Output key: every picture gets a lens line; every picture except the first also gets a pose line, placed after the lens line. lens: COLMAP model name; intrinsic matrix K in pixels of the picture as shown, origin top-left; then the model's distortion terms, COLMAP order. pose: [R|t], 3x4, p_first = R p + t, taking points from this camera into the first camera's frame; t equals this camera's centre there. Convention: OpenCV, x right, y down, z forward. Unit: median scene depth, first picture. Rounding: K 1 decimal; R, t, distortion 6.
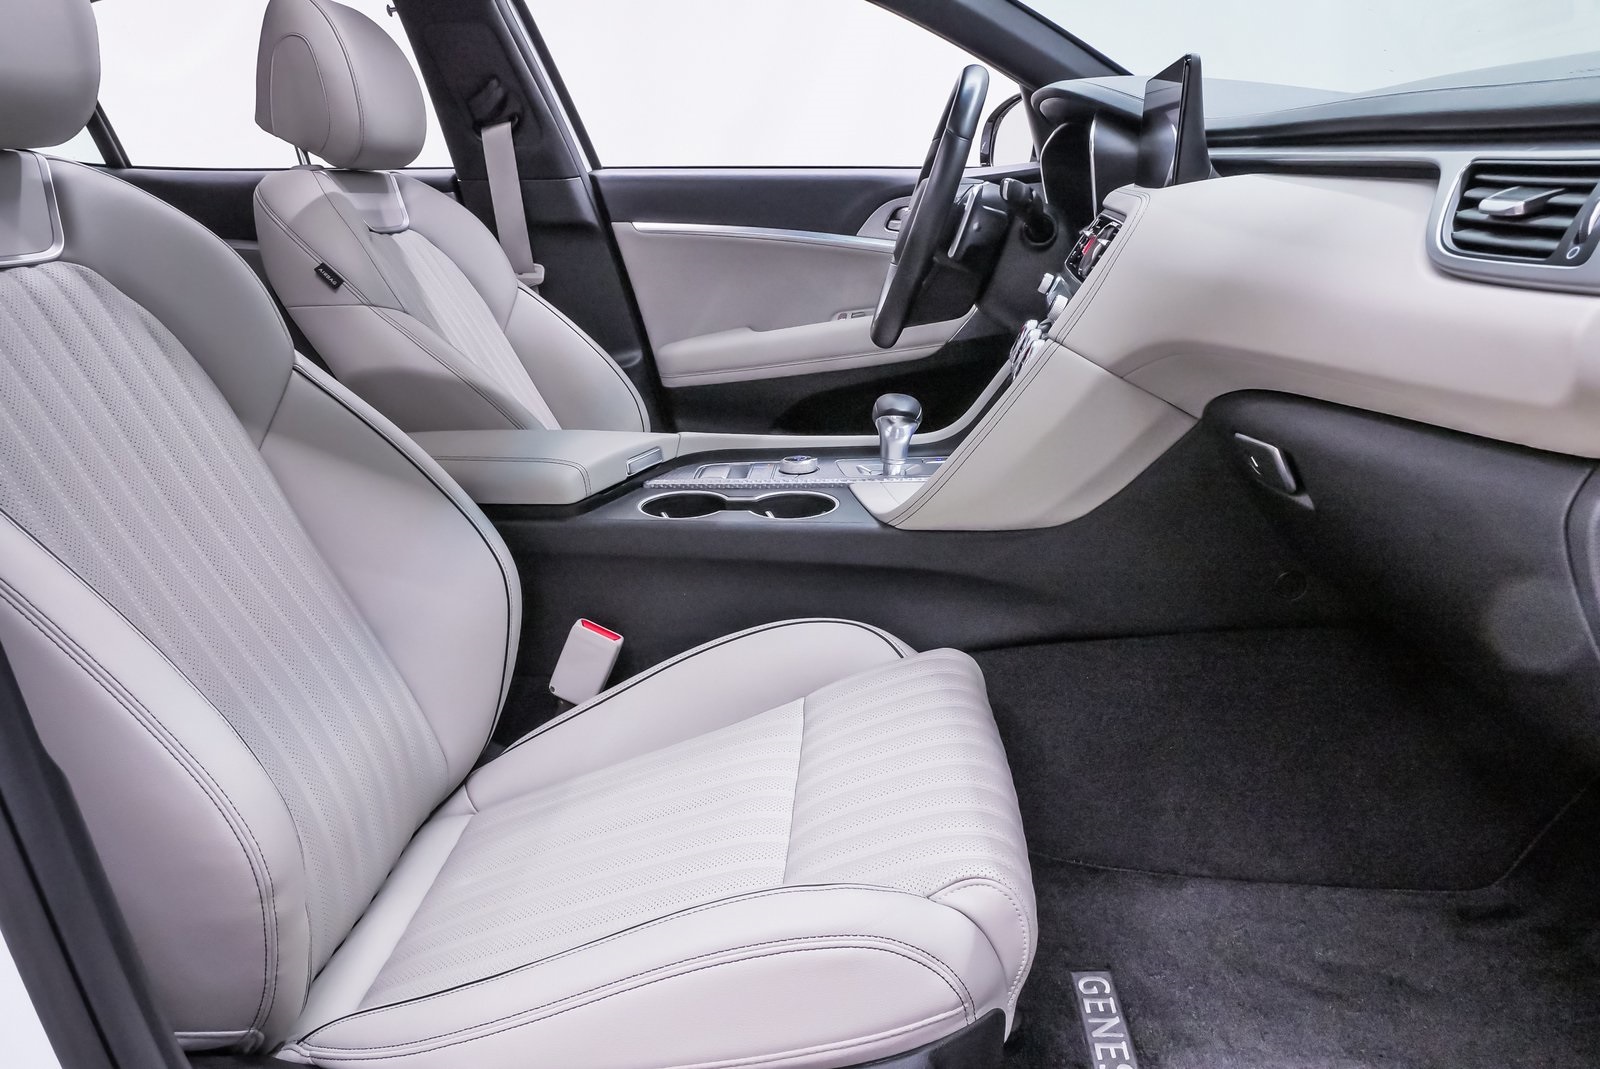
lens RADIAL K [[1155.4, 0, 803.4], [0, 1155.4, 534.2], [0, 0, 1]] dist [-0.049044, 0.019906]
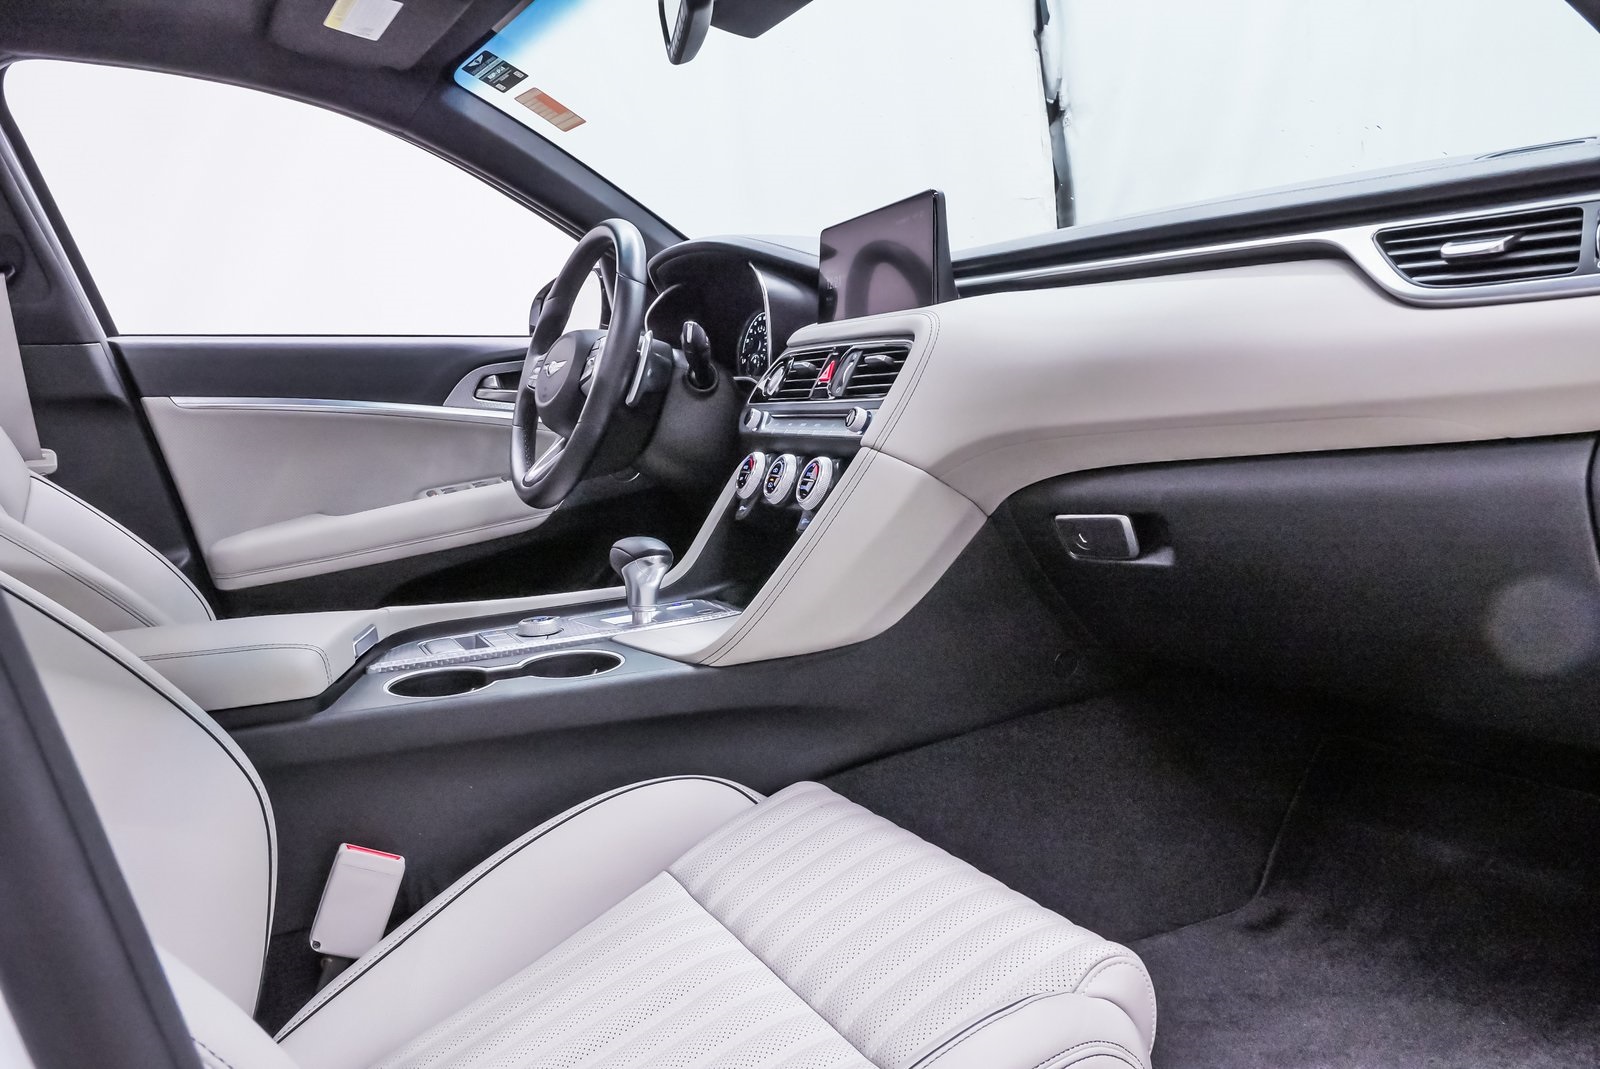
lens RADIAL K [[1155.4, 0, 799.5], [0, 1155.4, 531.6], [0, 0, 1]] dist [-0.049044, 0.019906]
pose [[0.855097, -0.077645, 0.512622, -0.284815], [0.172060, 0.975187, -0.139302, 0.026495], [-0.489086, 0.207318, 0.847239, 0.146461]]
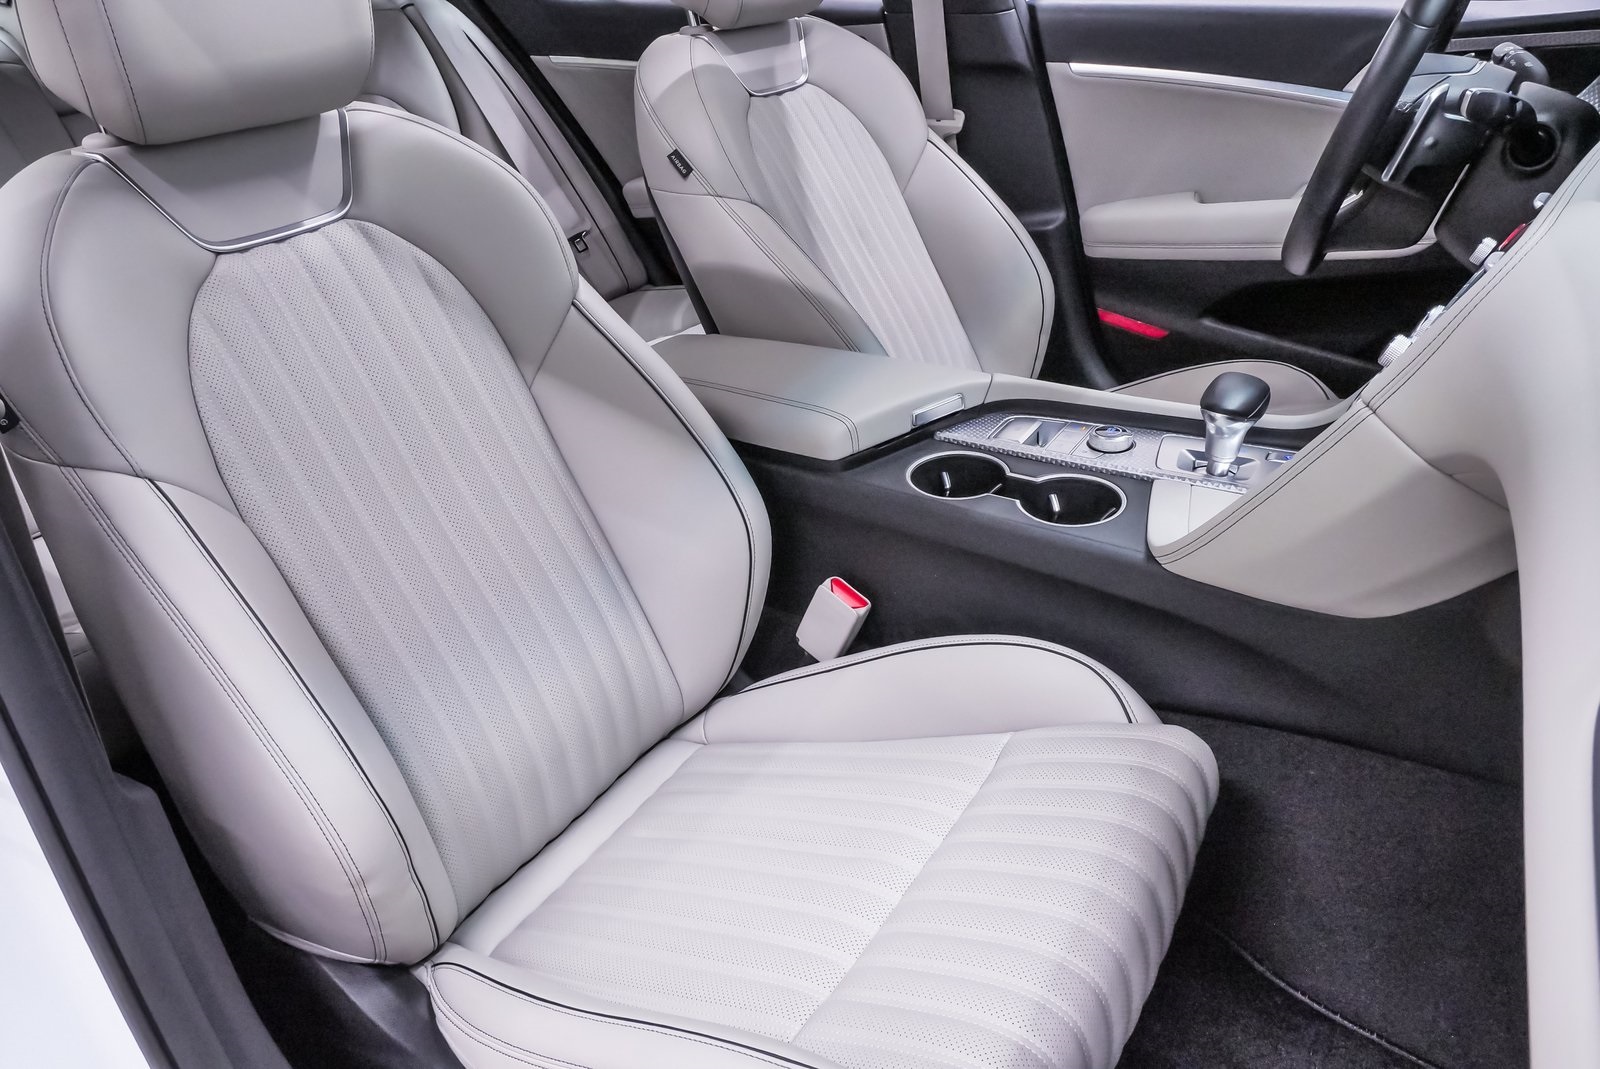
lens RADIAL K [[1155.4, 0, 800.7], [0, 1155.4, 542.0], [0, 0, 1]] dist [-0.049044, 0.019906]
pose [[0.875405, 0.204182, -0.438151, 0.187828], [-0.097201, 0.962251, 0.254214, -0.184395], [0.473517, -0.179952, 0.862206, 0.144421]]
